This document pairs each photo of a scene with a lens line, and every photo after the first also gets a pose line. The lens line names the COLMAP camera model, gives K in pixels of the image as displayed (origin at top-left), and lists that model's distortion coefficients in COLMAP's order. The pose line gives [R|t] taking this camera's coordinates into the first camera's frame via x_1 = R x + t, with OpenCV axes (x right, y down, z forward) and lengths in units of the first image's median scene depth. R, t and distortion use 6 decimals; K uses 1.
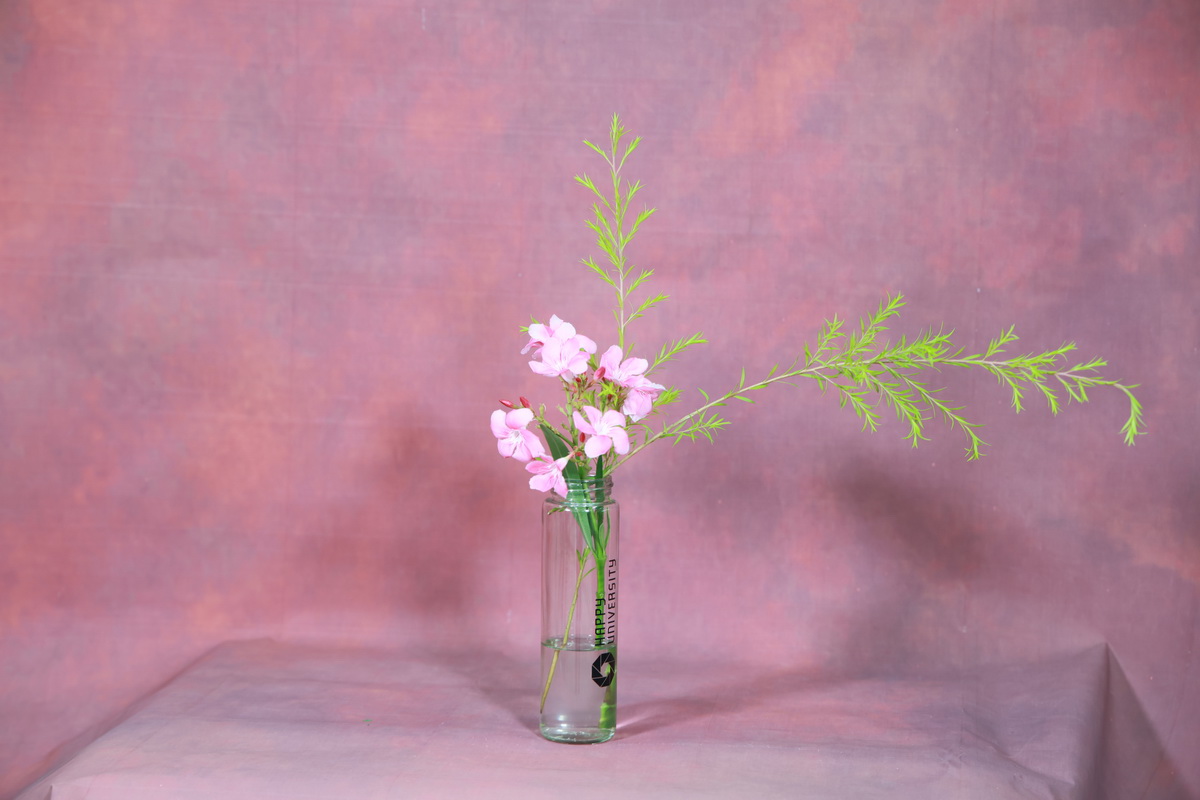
lens RADIAL K [[2725.4, 0, 610.6], [0, 2725.4, 401.0], [0, 0, 1]] dist [0.260770, 0.000000]
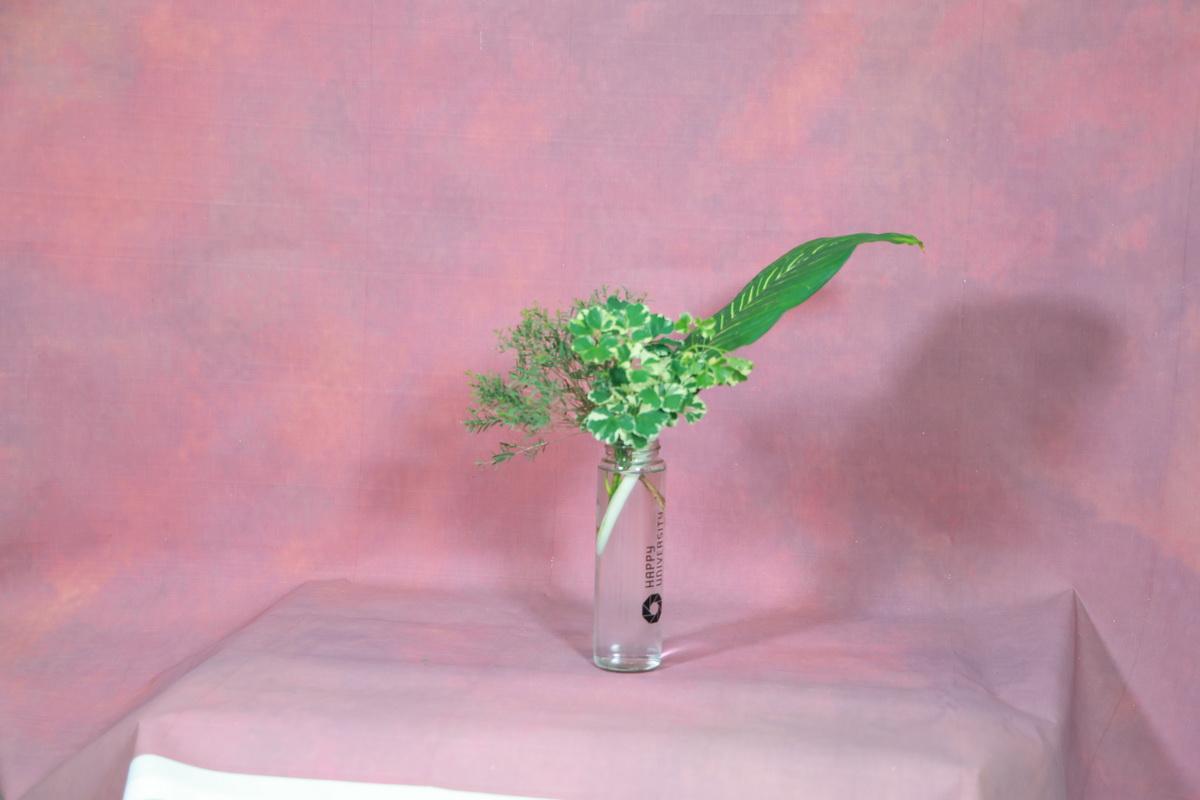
lens RADIAL K [[2023.9, 0, 604.2], [0, 2023.9, 411.7], [0, 0, 1]] dist [0.137207, 0.000000]
pose [[0.999882, 0.006894, -0.013737, -0.003988], [-0.006590, 0.999736, 0.022021, -0.003587], [0.013885, -0.021928, 0.999663, 0.149001]]
